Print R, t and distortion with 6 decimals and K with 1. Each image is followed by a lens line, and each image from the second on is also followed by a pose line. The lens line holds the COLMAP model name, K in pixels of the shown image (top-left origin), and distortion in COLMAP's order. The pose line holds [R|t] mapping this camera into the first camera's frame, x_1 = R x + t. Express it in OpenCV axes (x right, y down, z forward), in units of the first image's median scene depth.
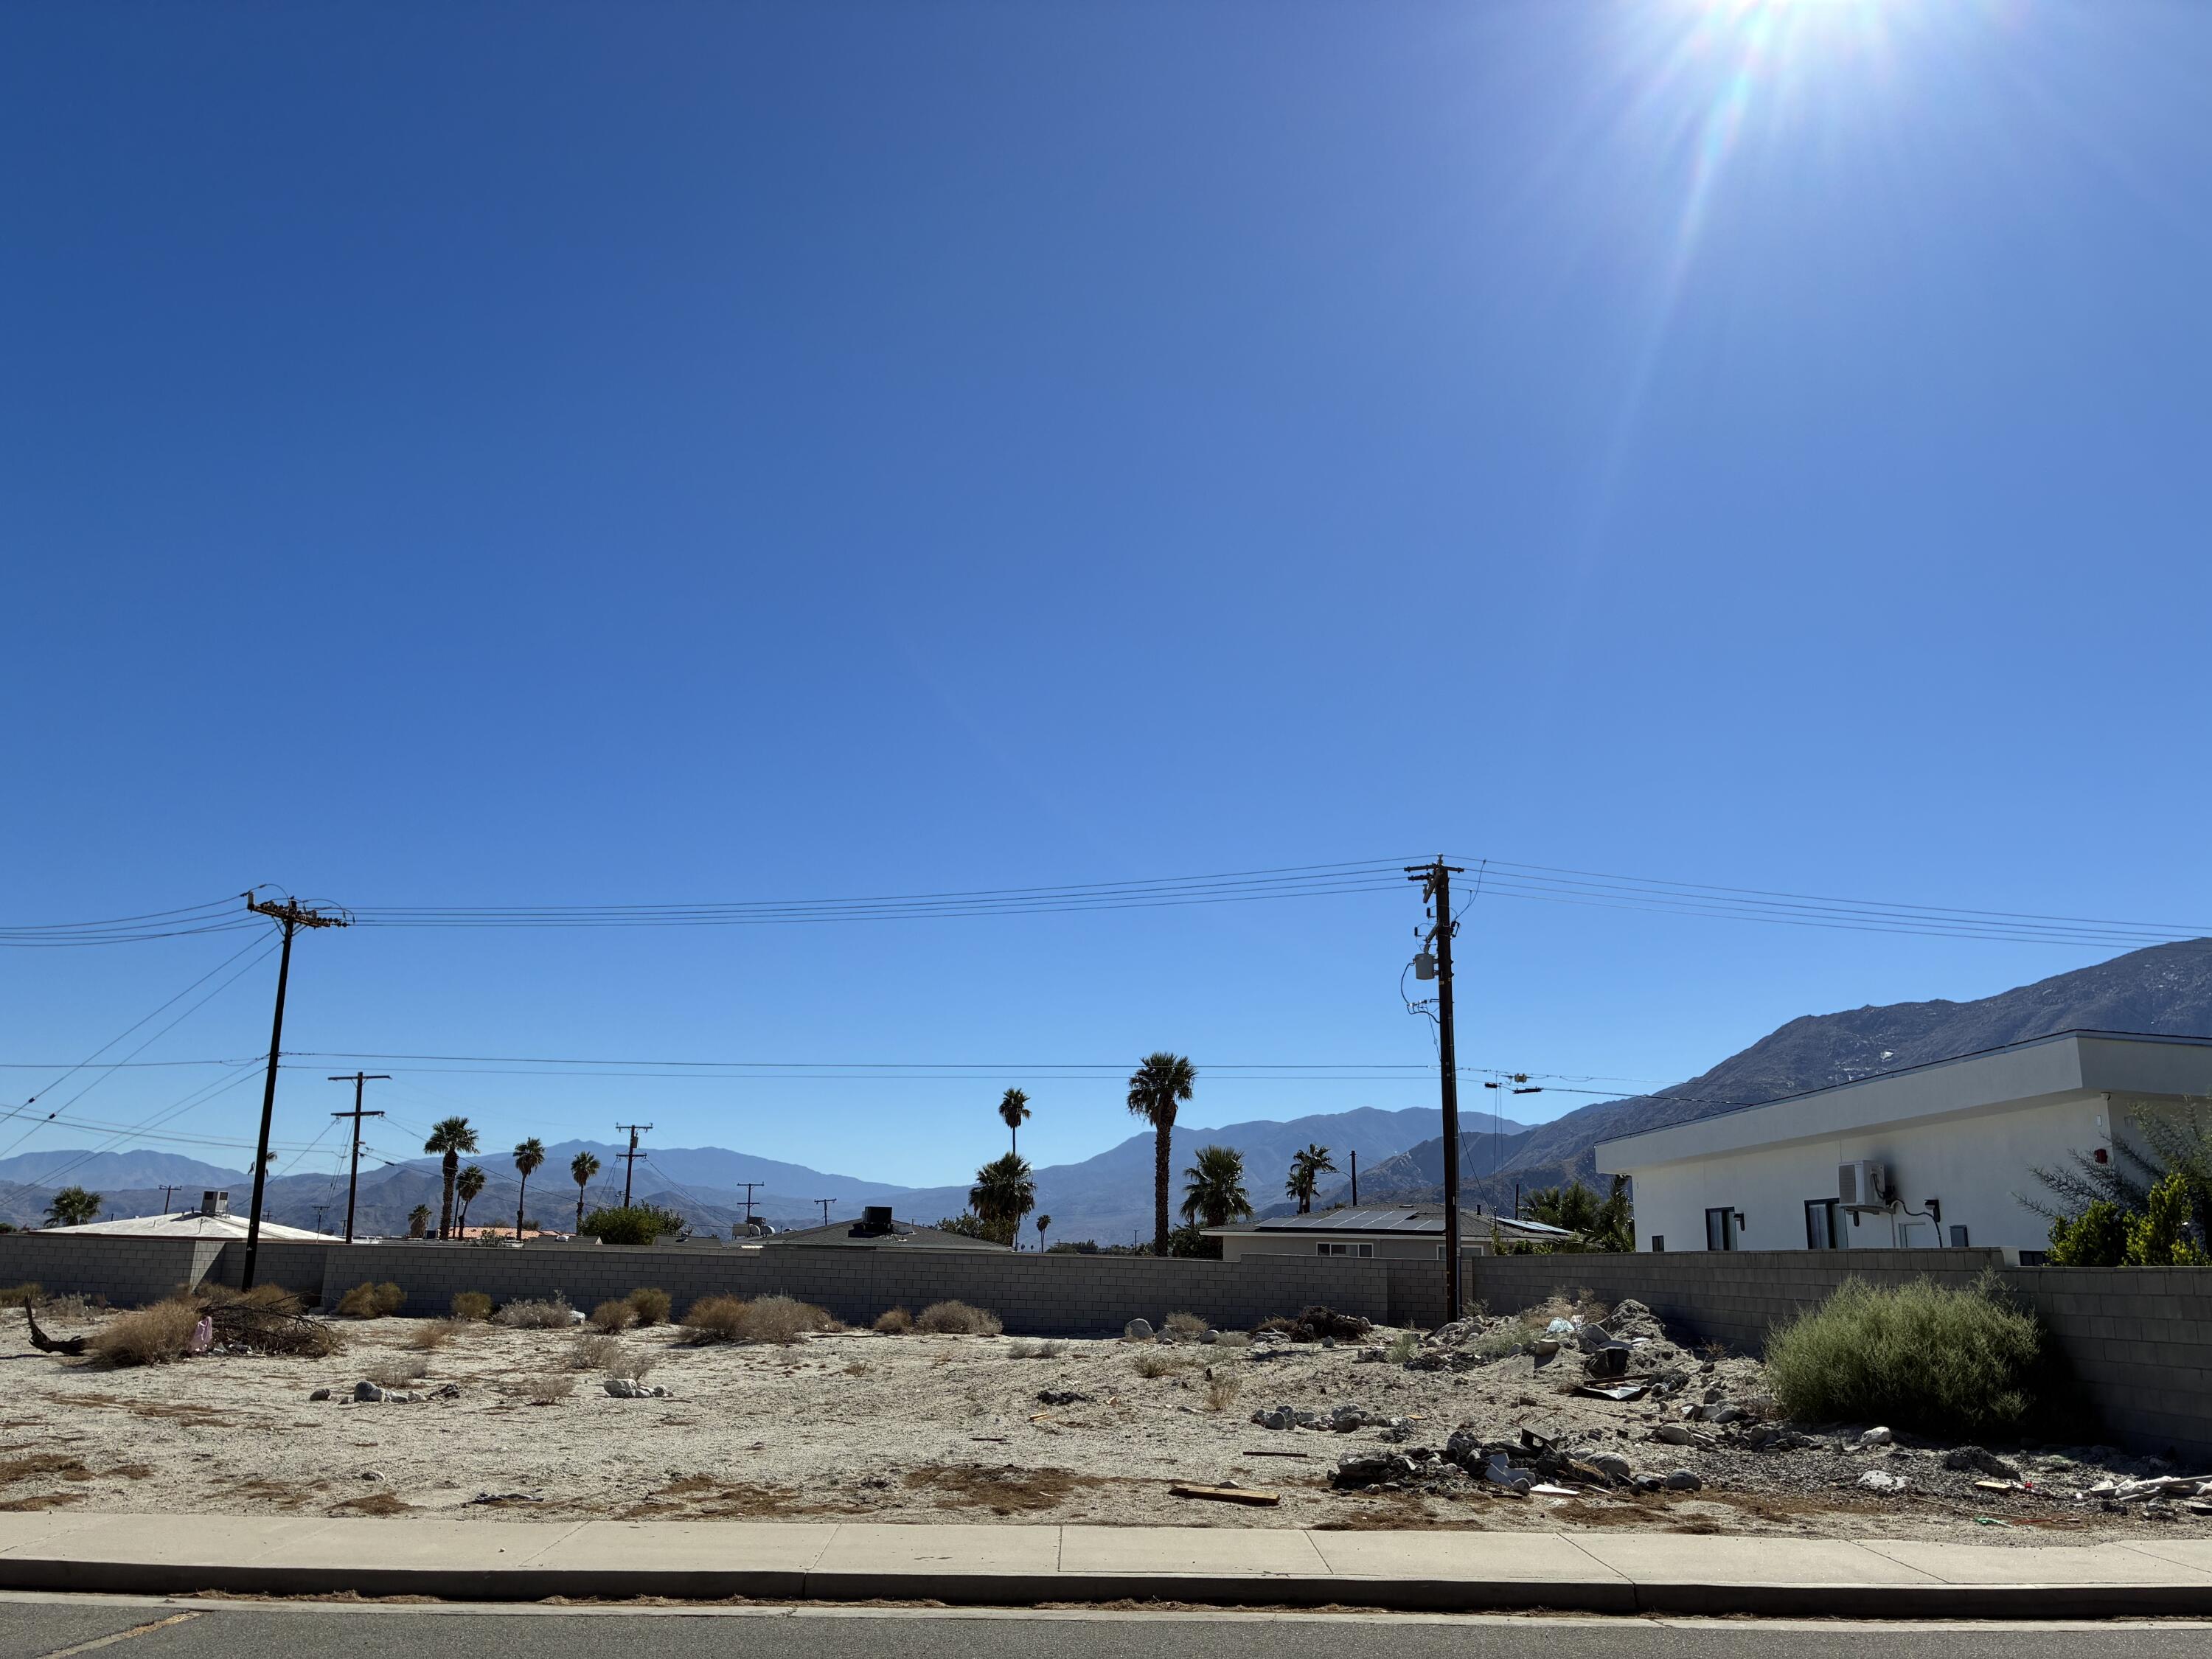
lens RADIAL K [[1660.2, 0, 1108.2], [0, 1660.2, 839.1], [0, 0, 1]] dist [0.049344, -0.058997]
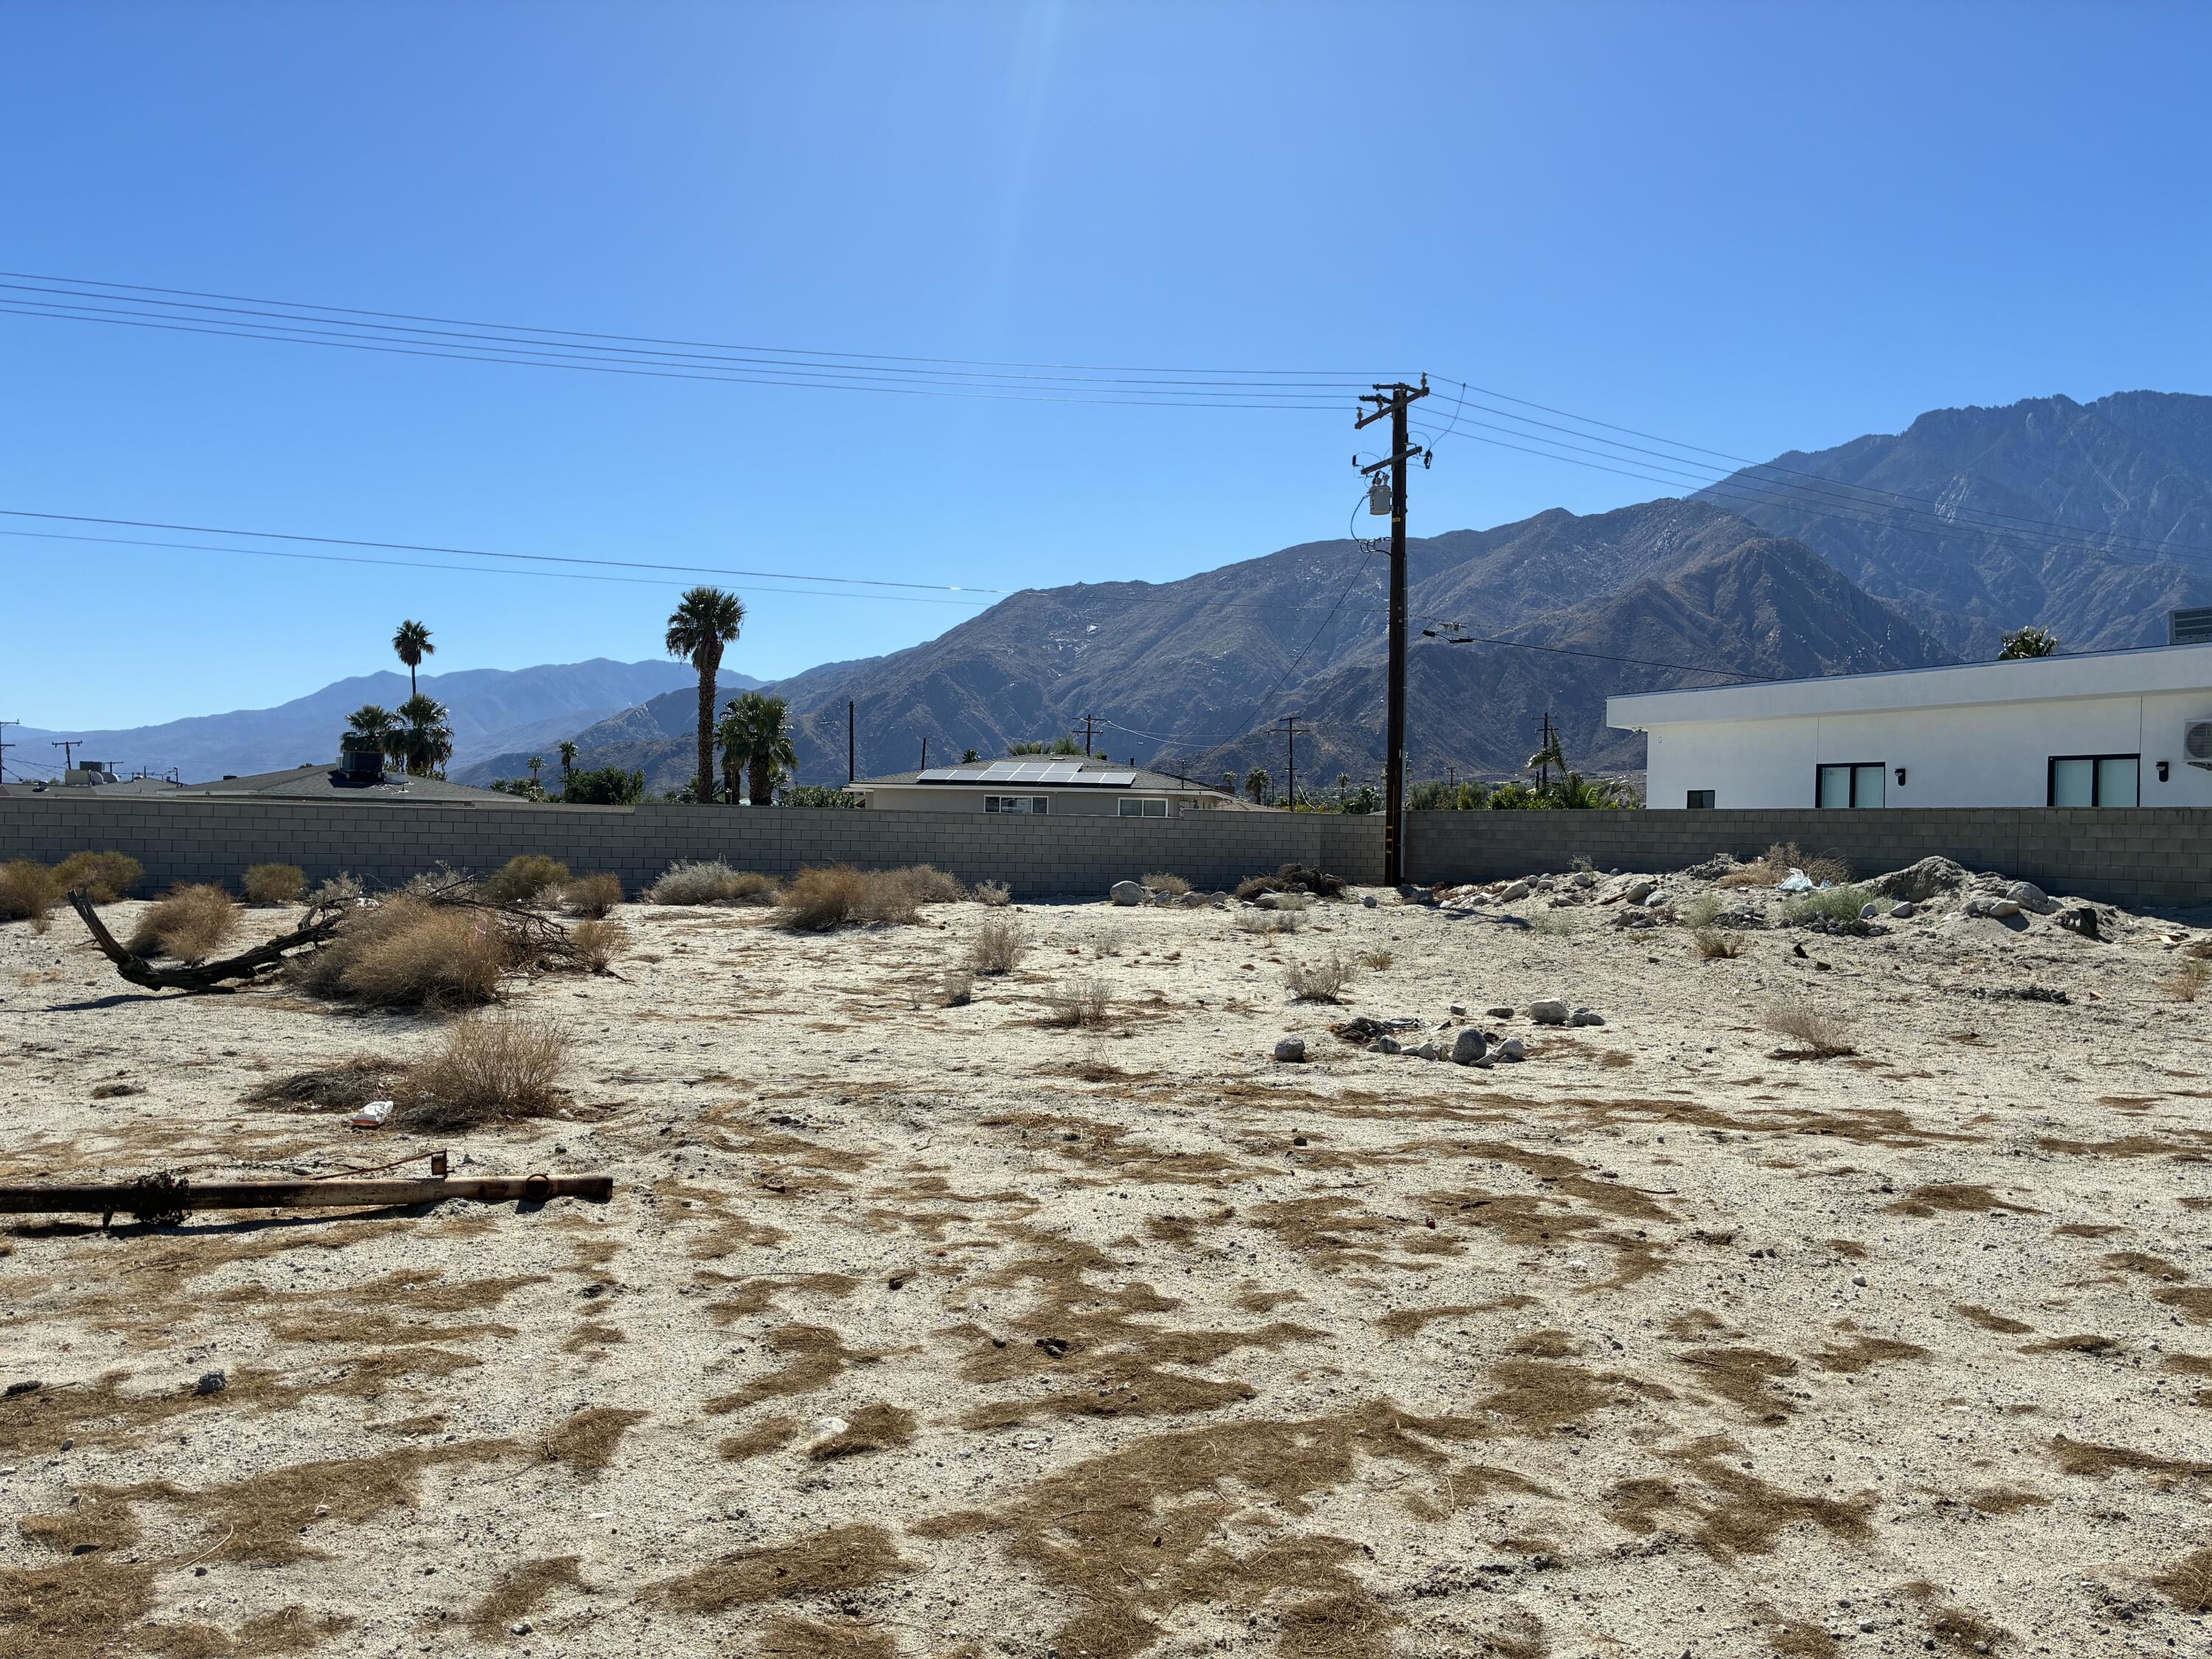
lens RADIAL K [[1663.7, 0, 1095.8], [0, 1663.7, 815.8], [0, 0, 1]] dist [0.046429, -0.060728]
pose [[0.903823, -0.004890, 0.427878, -0.471128], [-0.101516, 0.968937, 0.225510, 0.076182], [-0.415690, -0.247258, 0.875252, 0.324175]]
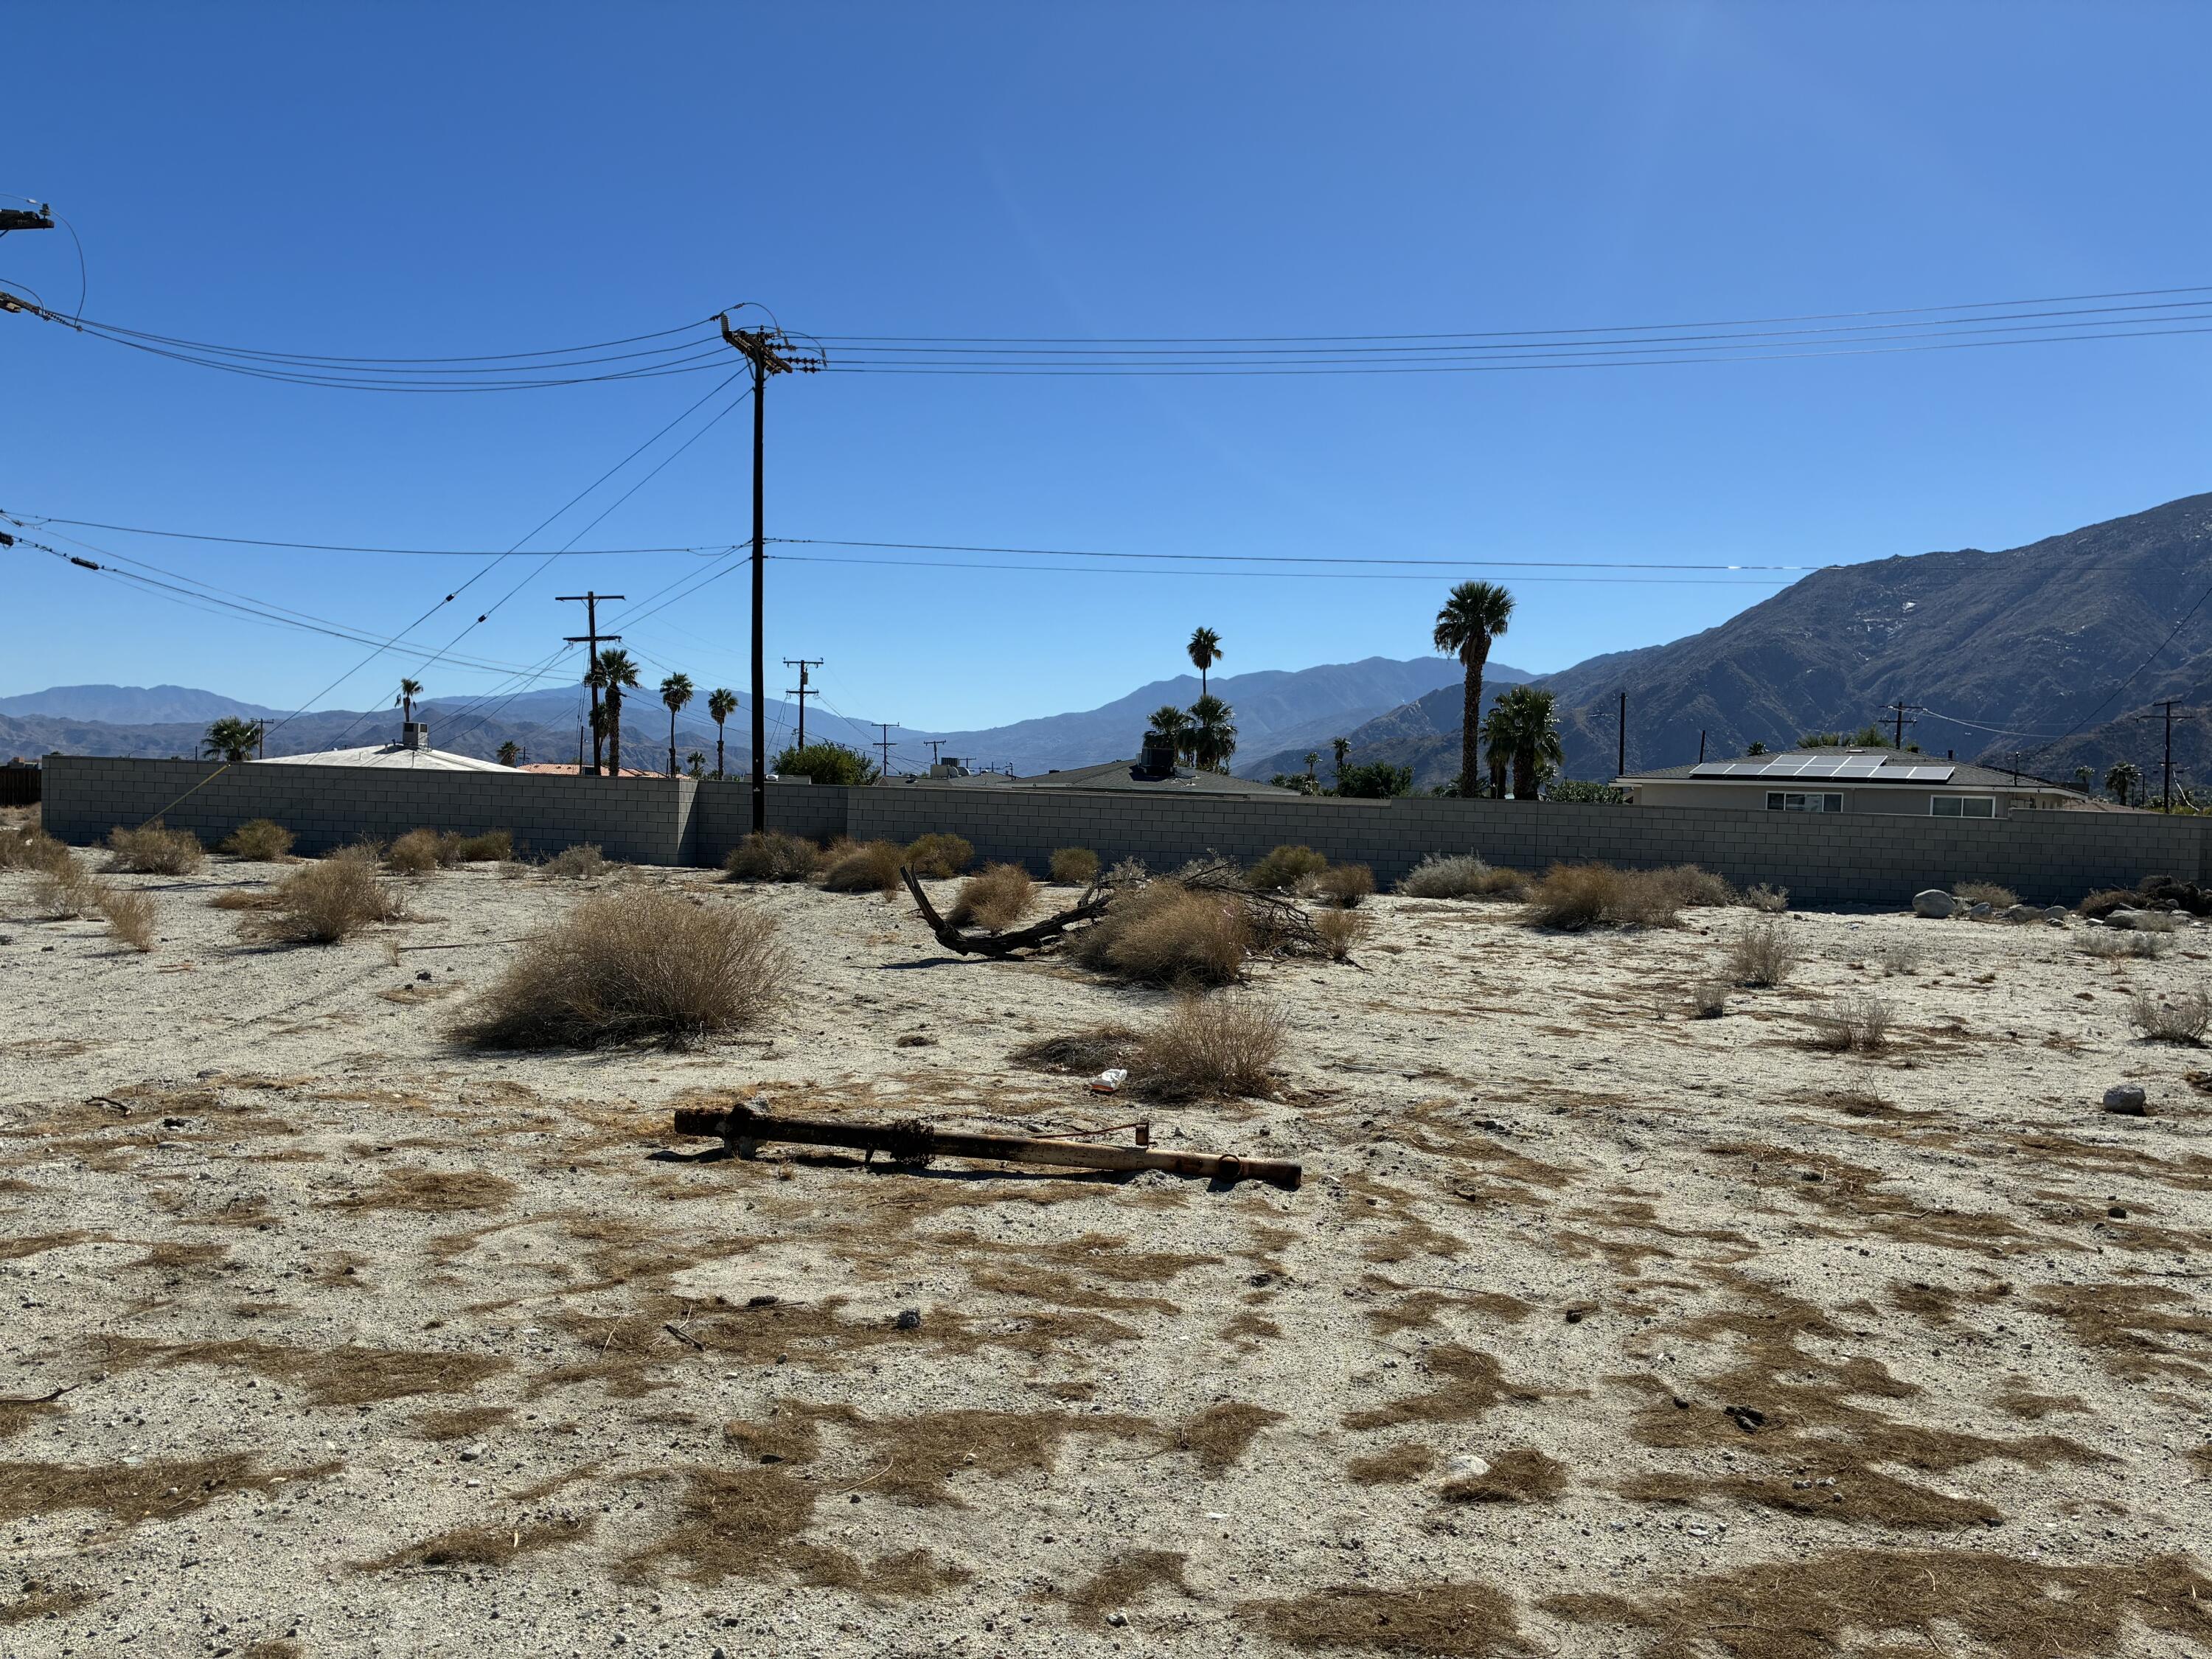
lens RADIAL K [[1660.2, 0, 1108.2], [0, 1660.2, 839.1], [0, 0, 1]] dist [0.049344, -0.058997]
pose [[0.999955, 0.008696, -0.003735, -0.464222], [-0.007383, 0.963700, 0.266886, 0.077492], [0.005920, -0.266846, 0.963721, 0.328417]]
